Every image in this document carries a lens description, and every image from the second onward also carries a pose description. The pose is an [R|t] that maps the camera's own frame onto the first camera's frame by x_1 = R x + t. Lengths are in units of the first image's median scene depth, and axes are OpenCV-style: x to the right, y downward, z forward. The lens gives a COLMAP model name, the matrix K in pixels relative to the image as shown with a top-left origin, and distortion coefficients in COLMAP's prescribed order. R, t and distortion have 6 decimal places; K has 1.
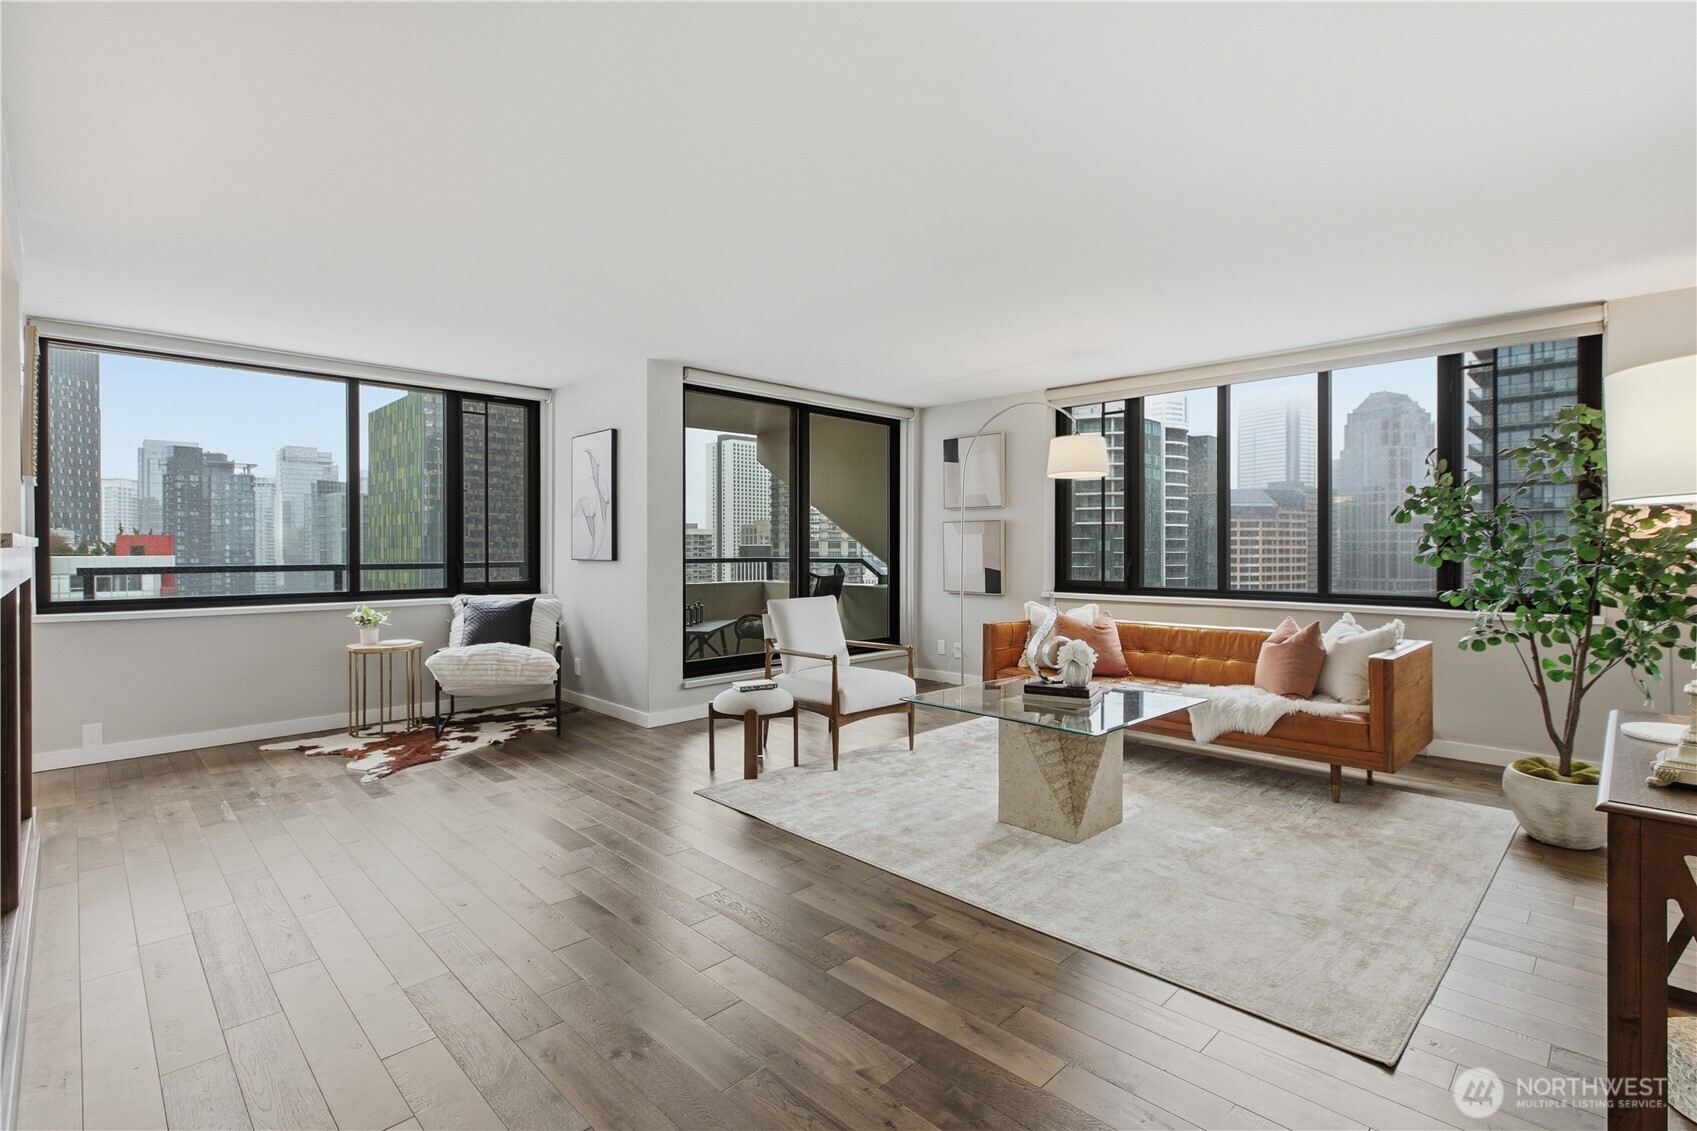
lens RADIAL K [[801.8, 0, 852.9], [0, 801.8, 557.9], [0, 0, 1]] dist [0.002093, 0.004106]
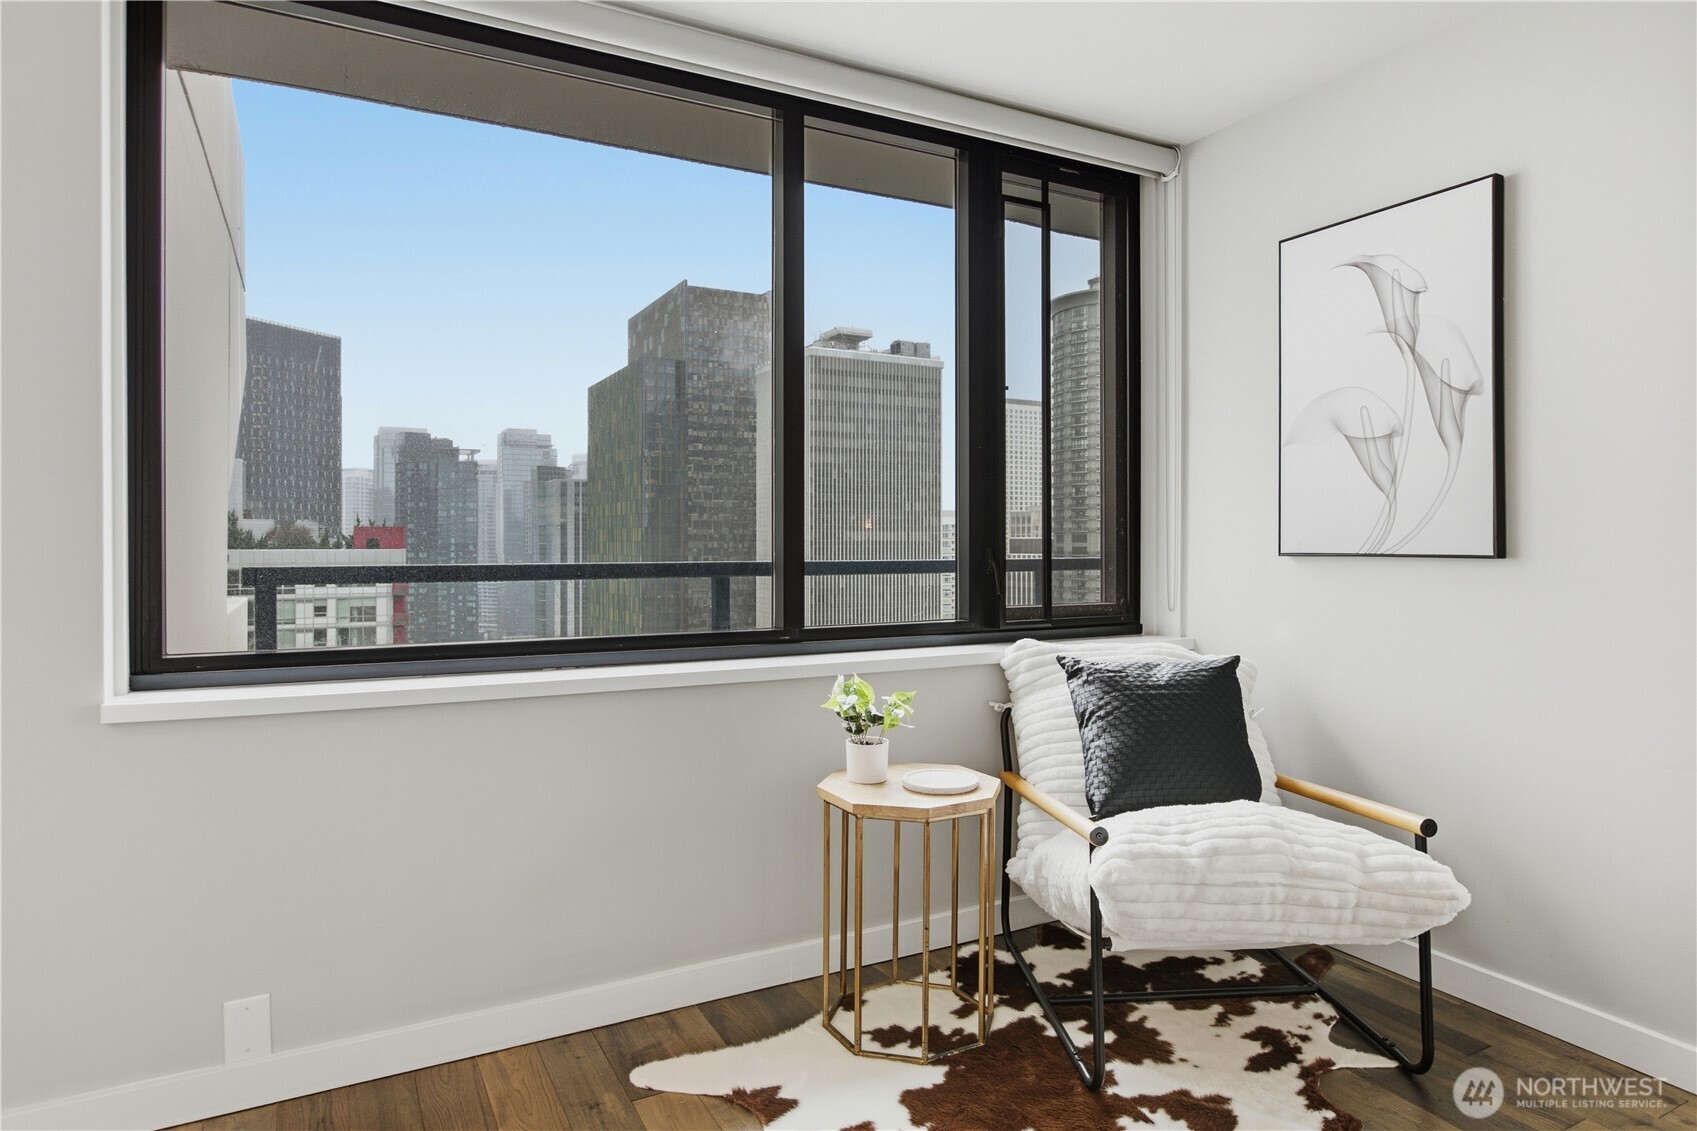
lens RADIAL K [[1003.6, 0, 852.2], [0, 1003.6, 555.2], [0, 0, 1]] dist [-0.006406, 0.001848]
pose [[0.960875, 0.004484, -0.276945, -0.021569], [-0.004188, 0.999990, 0.001662, 0.000165], [0.276950, -0.000437, 0.960884, 0.024855]]
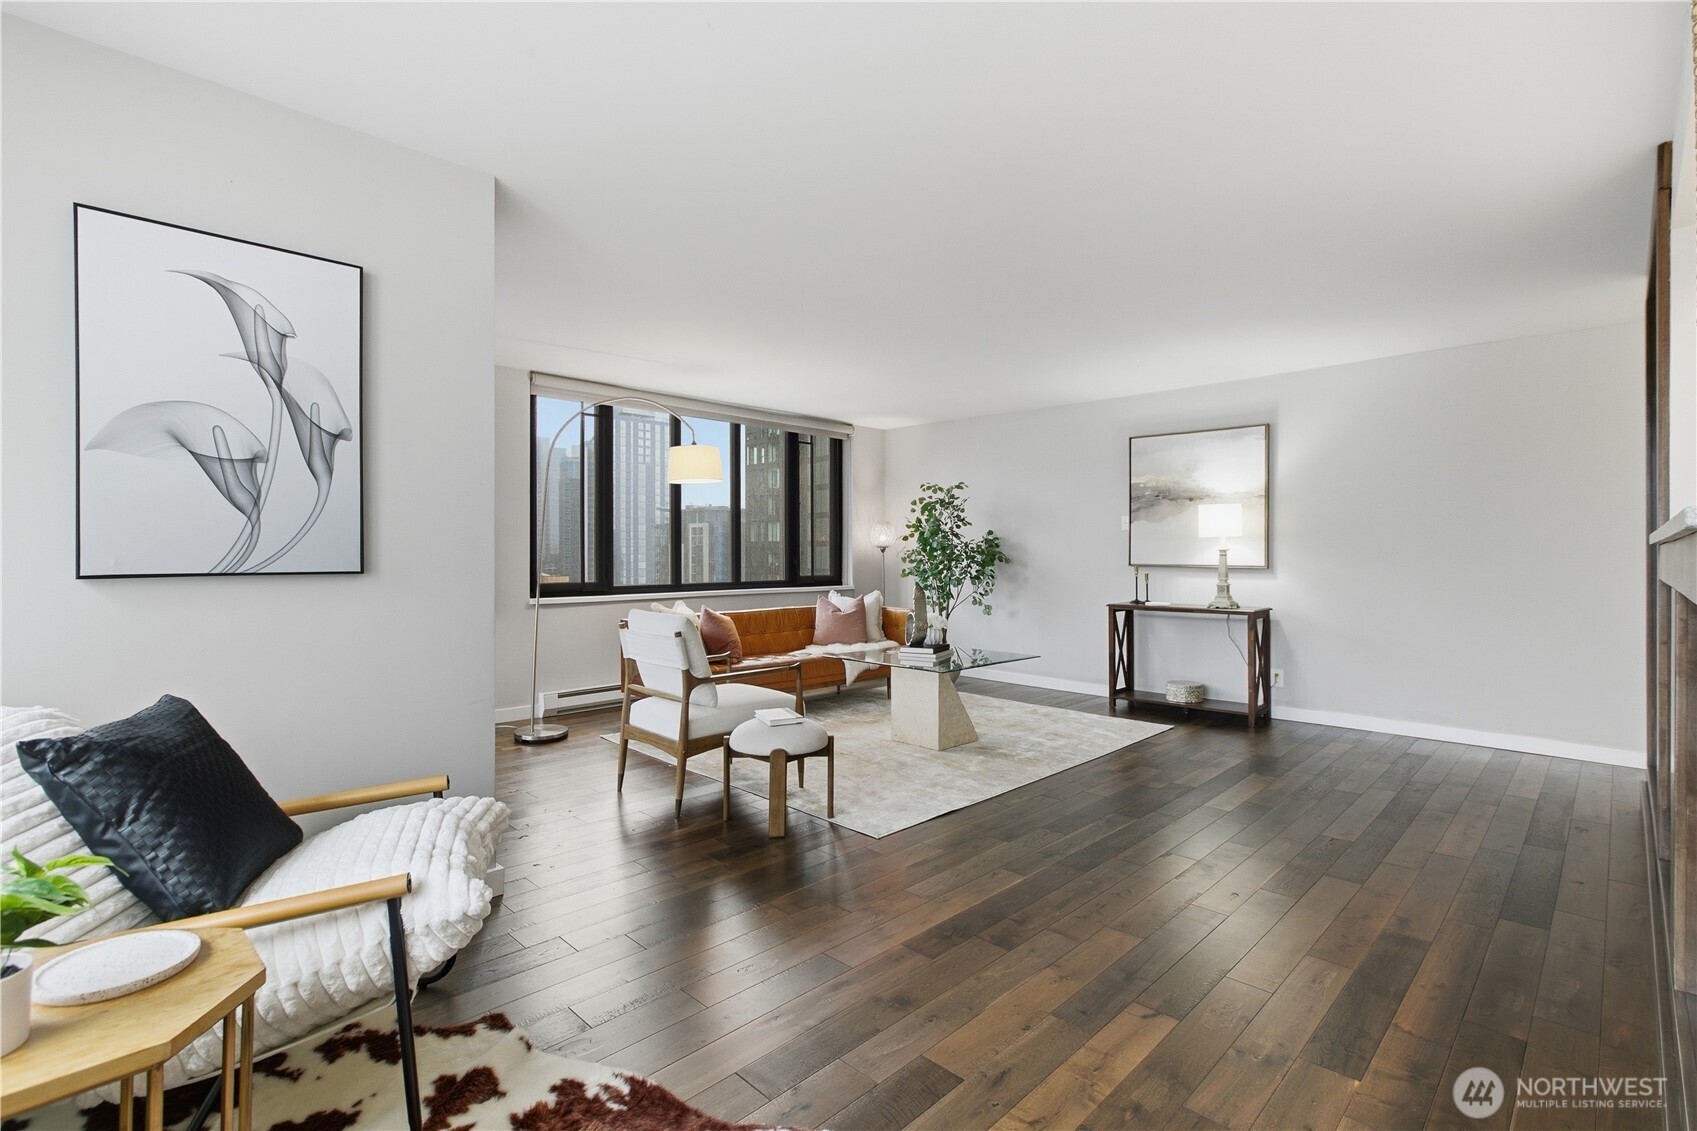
lens RADIAL K [[801.8, 0, 849.3], [0, 801.8, 561.2], [0, 0, 1]] dist [0.002093, 0.004106]
pose [[-0.010888, -0.012273, 0.999865, -0.516306], [0.013706, 0.999829, 0.012422, -0.012542], [-0.999847, 0.013839, -0.010718, 0.420453]]
